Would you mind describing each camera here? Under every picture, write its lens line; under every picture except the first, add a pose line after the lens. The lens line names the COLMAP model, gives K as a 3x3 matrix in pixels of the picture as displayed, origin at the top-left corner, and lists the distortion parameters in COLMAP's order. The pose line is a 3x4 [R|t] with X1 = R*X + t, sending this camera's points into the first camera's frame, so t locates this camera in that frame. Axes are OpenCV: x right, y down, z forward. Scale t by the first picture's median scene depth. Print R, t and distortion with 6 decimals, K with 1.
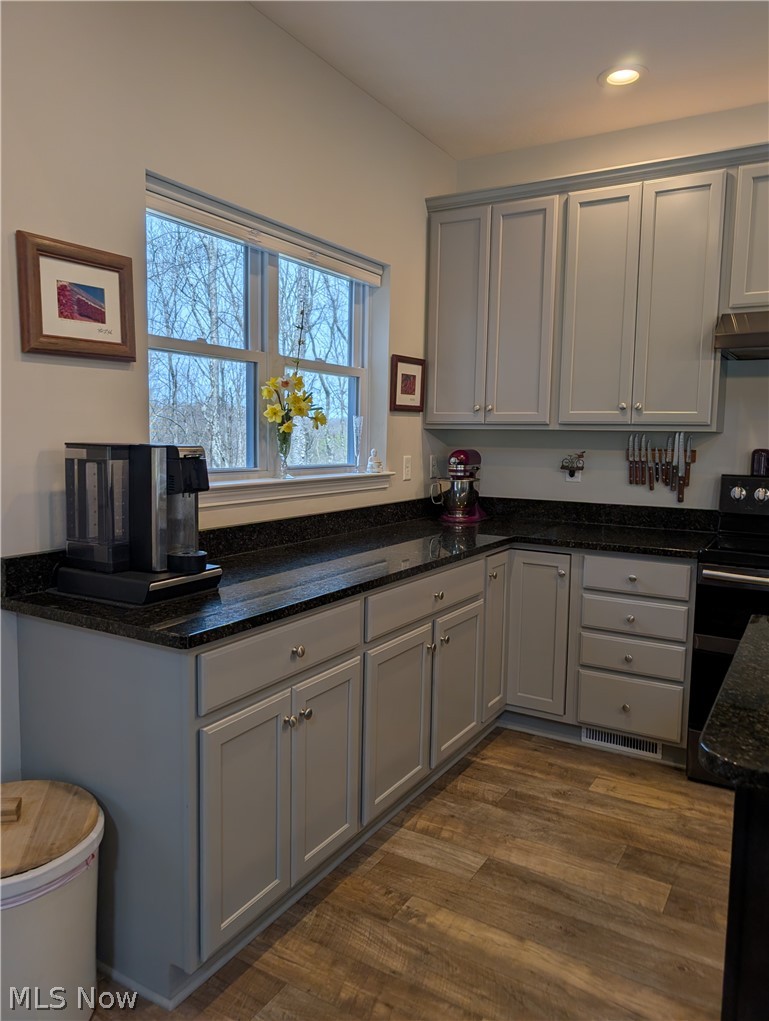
lens RADIAL K [[734.6, 0, 389.8], [0, 734.6, 509.3], [0, 0, 1]] dist [0.035760, -0.032959]
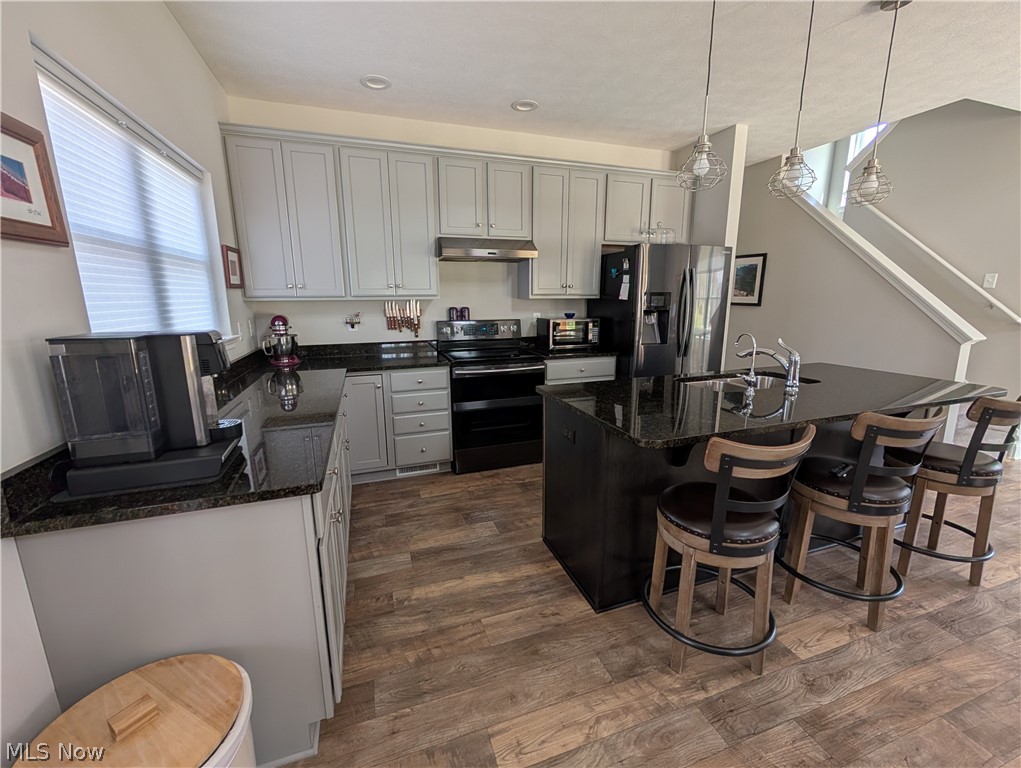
lens RADIAL K [[418.1, 0, 506.9], [0, 418.1, 382.0], [0, 0, 1]] dist [0.000513, 0.000118]
pose [[0.648740, -0.173903, 0.740874, -0.303082], [0.093715, 0.984386, 0.149002, -0.040211], [-0.755218, -0.027233, 0.654908, 0.152711]]
